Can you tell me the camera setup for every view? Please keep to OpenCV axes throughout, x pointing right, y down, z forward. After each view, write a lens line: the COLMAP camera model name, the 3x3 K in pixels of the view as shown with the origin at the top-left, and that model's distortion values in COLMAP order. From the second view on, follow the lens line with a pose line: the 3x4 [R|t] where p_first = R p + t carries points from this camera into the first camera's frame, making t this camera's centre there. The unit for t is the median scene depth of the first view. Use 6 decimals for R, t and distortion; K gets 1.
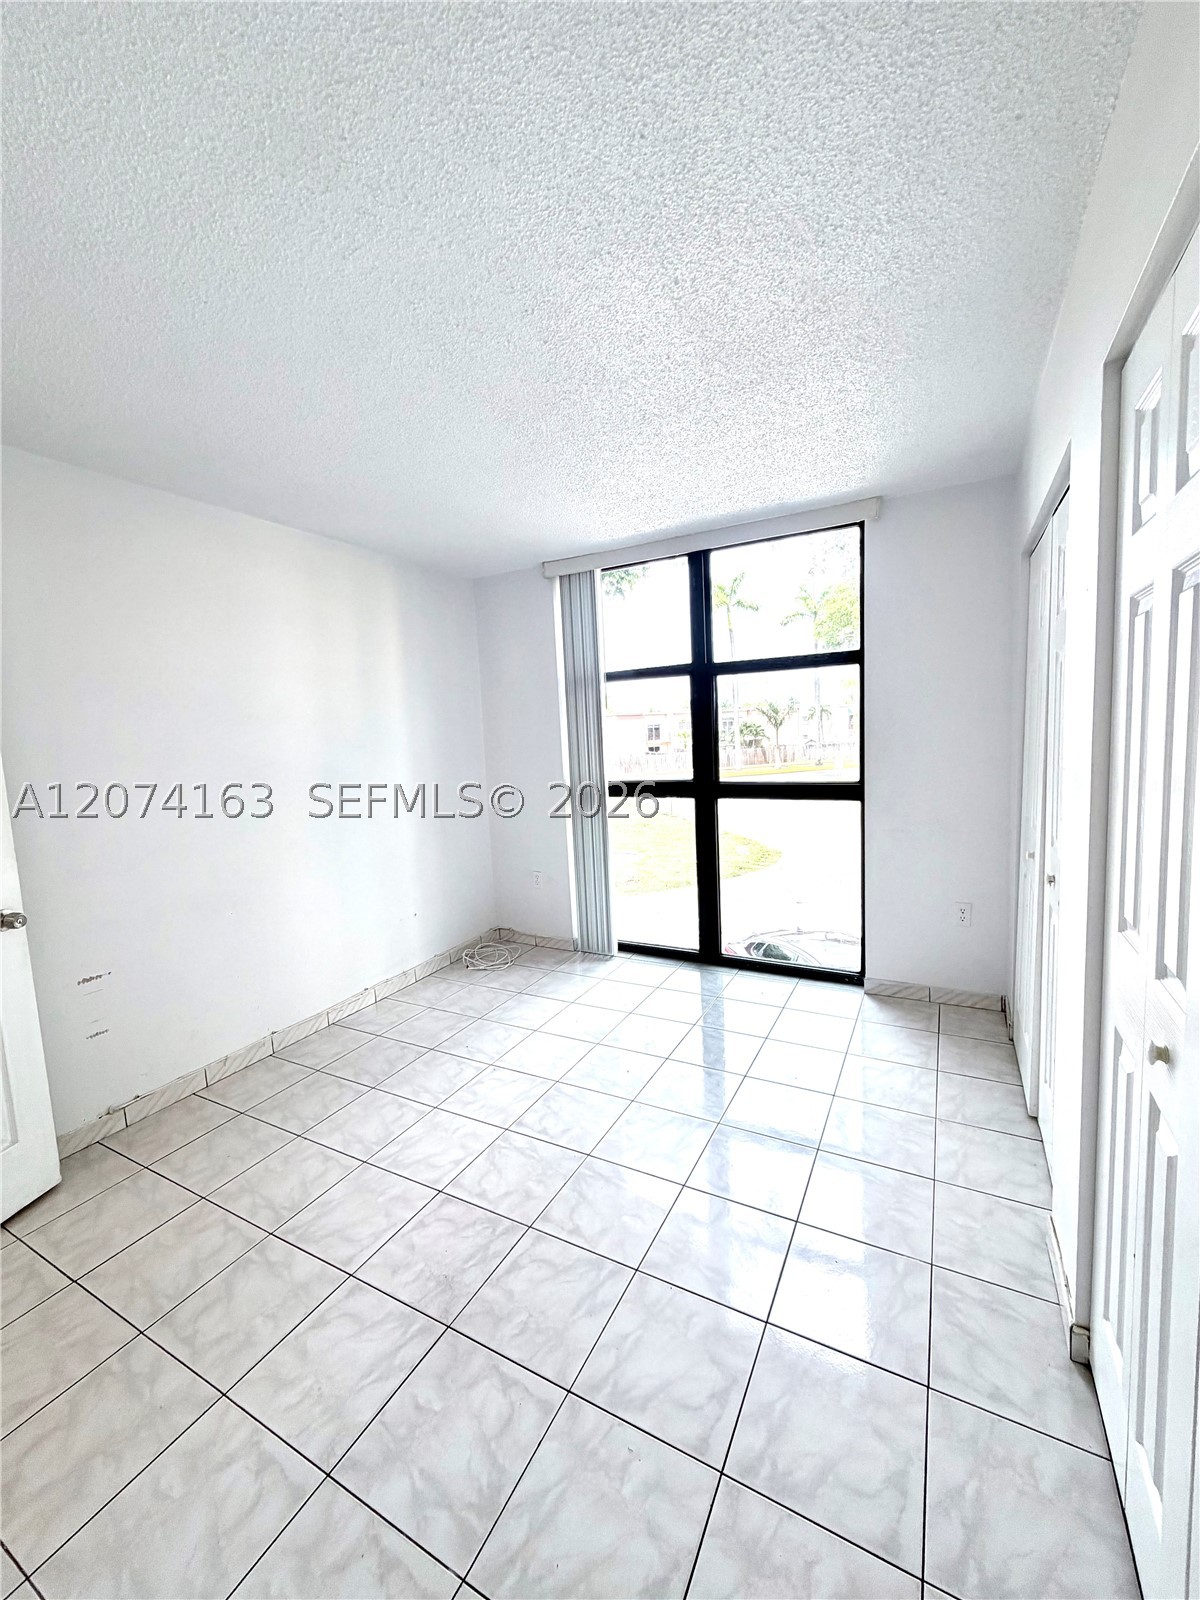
lens RADIAL K [[634.6, 0, 591.9], [0, 634.6, 792.1], [0, 0, 1]] dist [-0.002713, 0.000362]
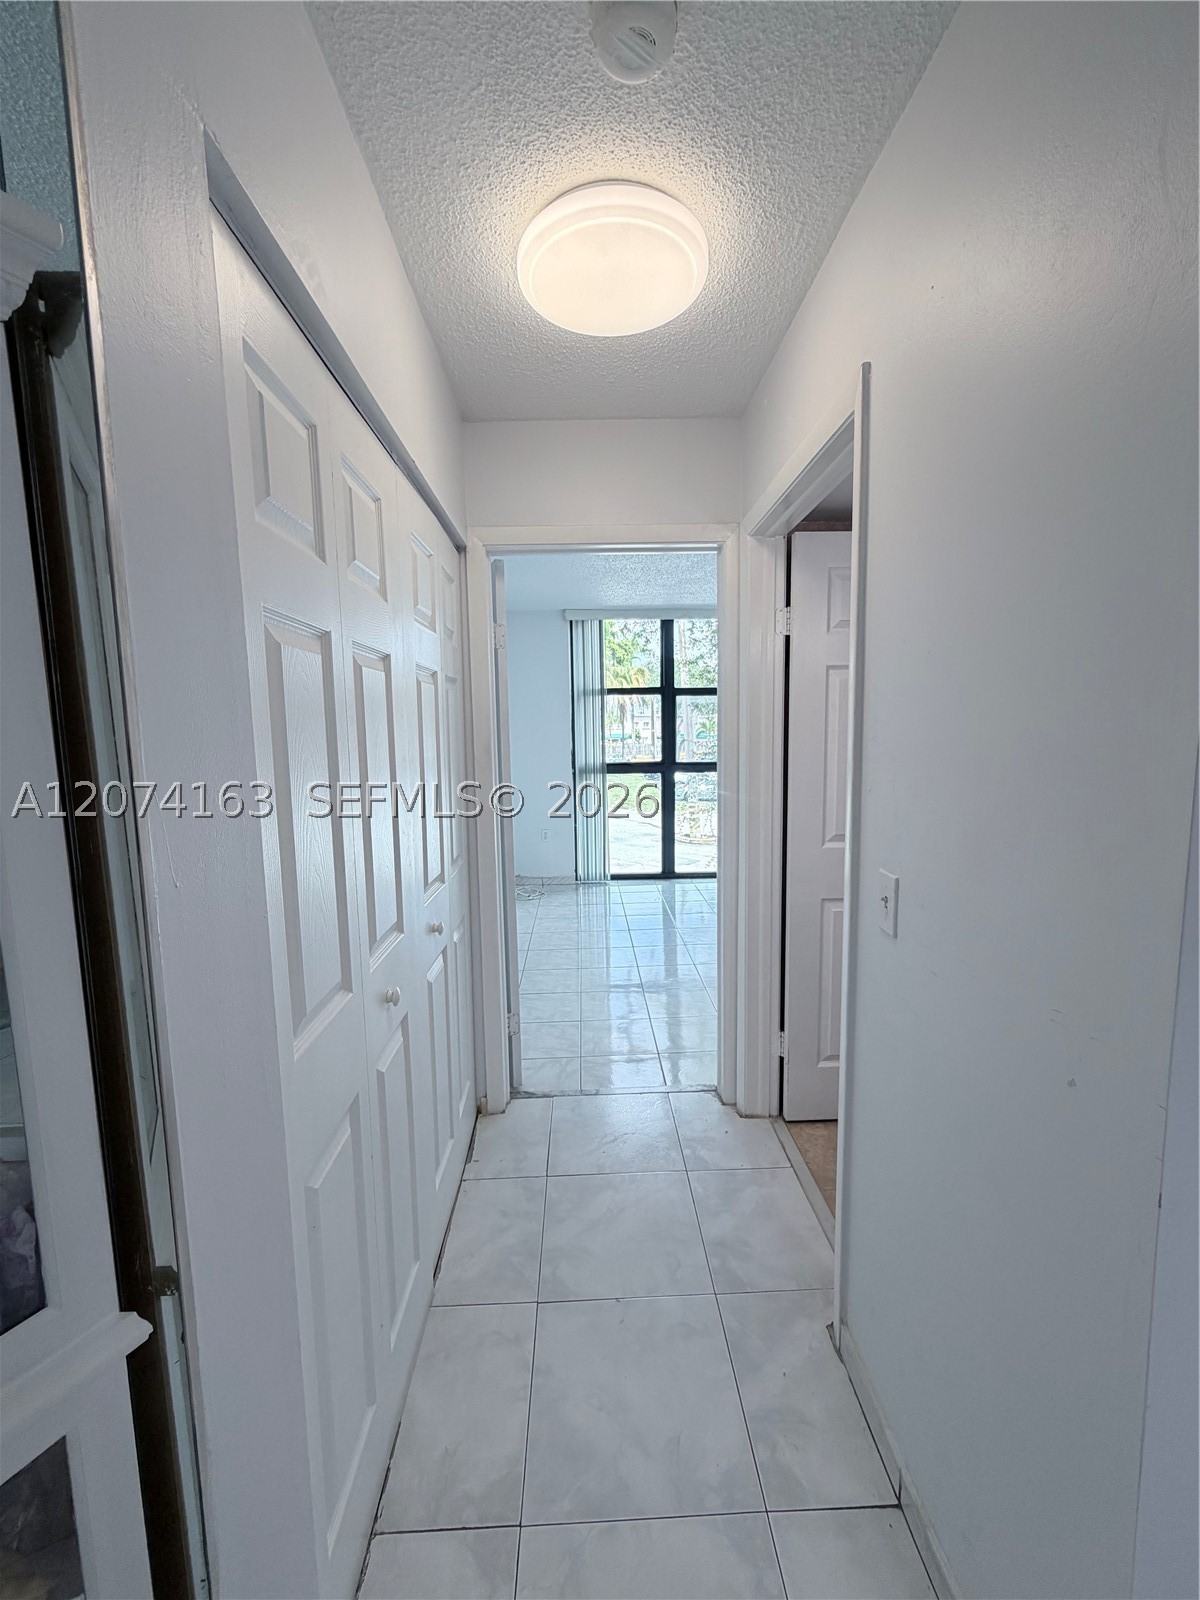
lens RADIAL K [[634.6, 0, 597.6], [0, 634.6, 797.3], [0, 0, 1]] dist [-0.002713, 0.000362]
pose [[0.862685, -0.018453, 0.505405, -0.857720], [0.018162, 0.999820, 0.005504, 0.063135], [-0.505415, 0.004431, 0.862865, -0.300187]]
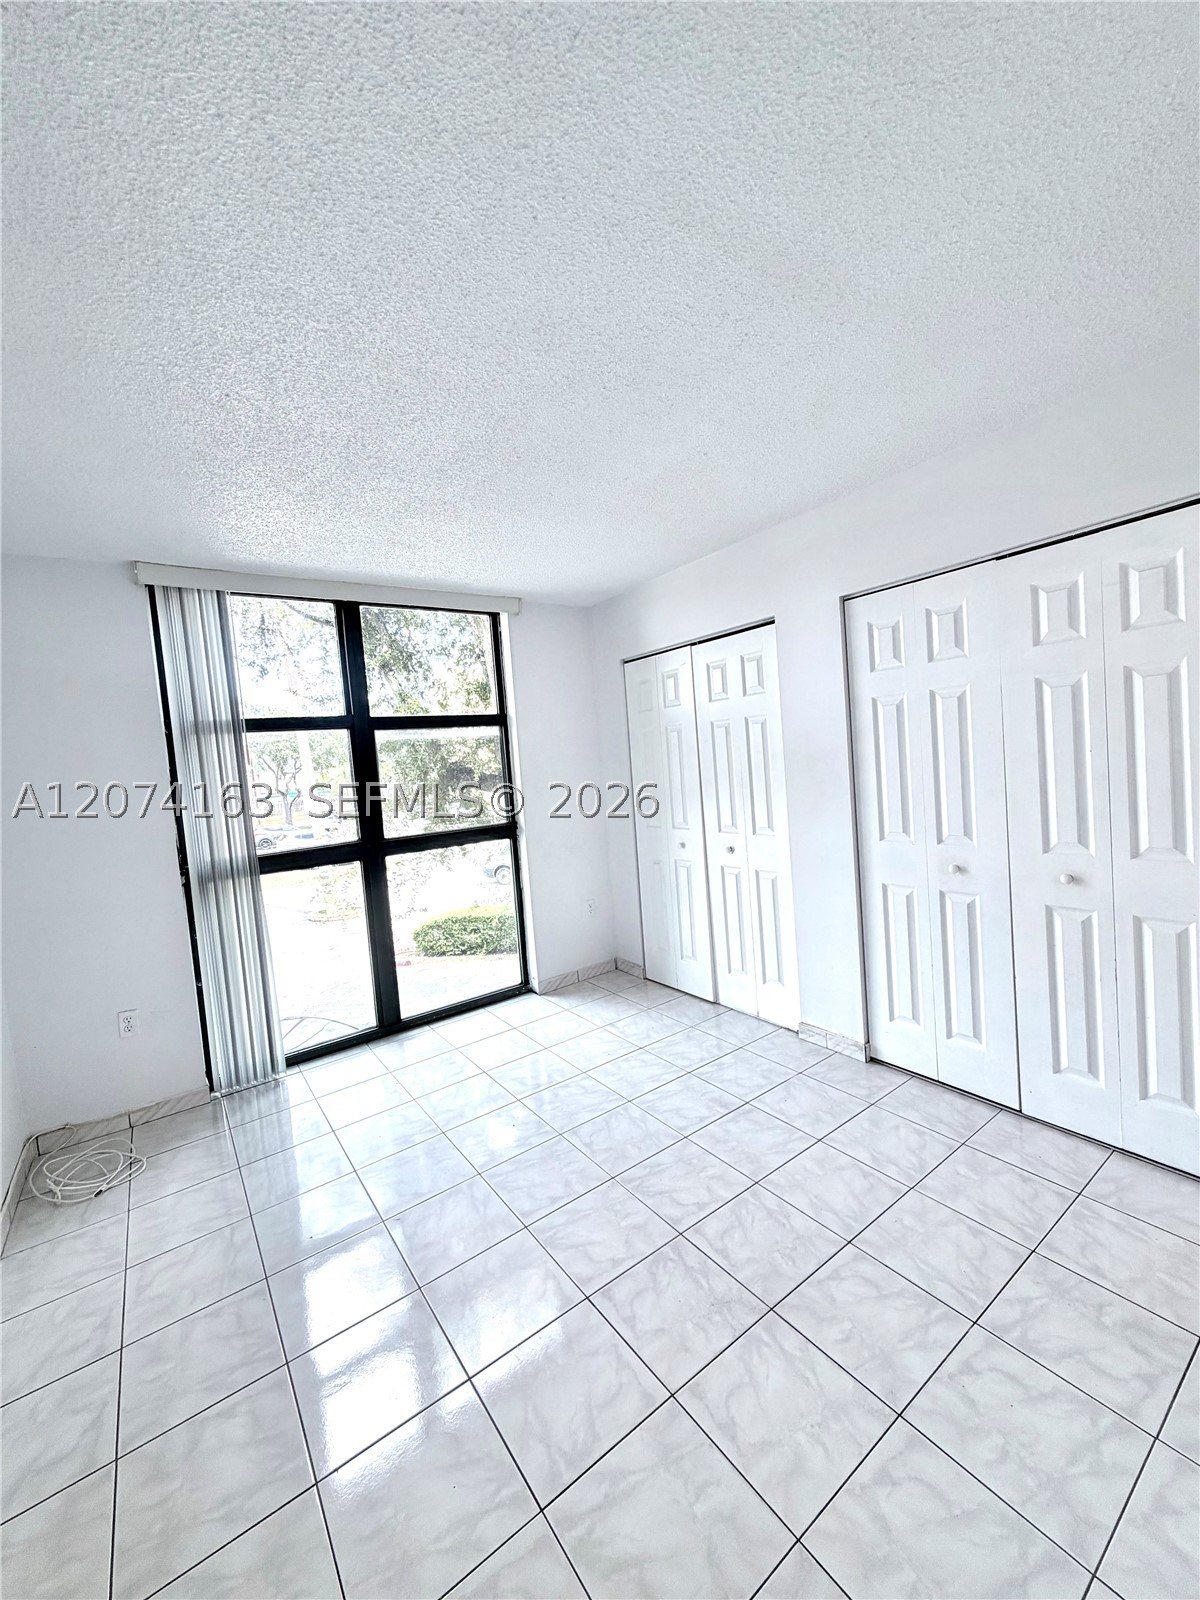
lens RADIAL K [[634.6, 0, 610.1], [0, 634.6, 790.2], [0, 0, 1]] dist [-0.002713, 0.000362]
pose [[0.434038, -0.035107, 0.900210, -0.573989], [0.145693, 0.988822, -0.031684, -0.010329], [-0.889036, 0.144907, 0.434301, 0.294814]]
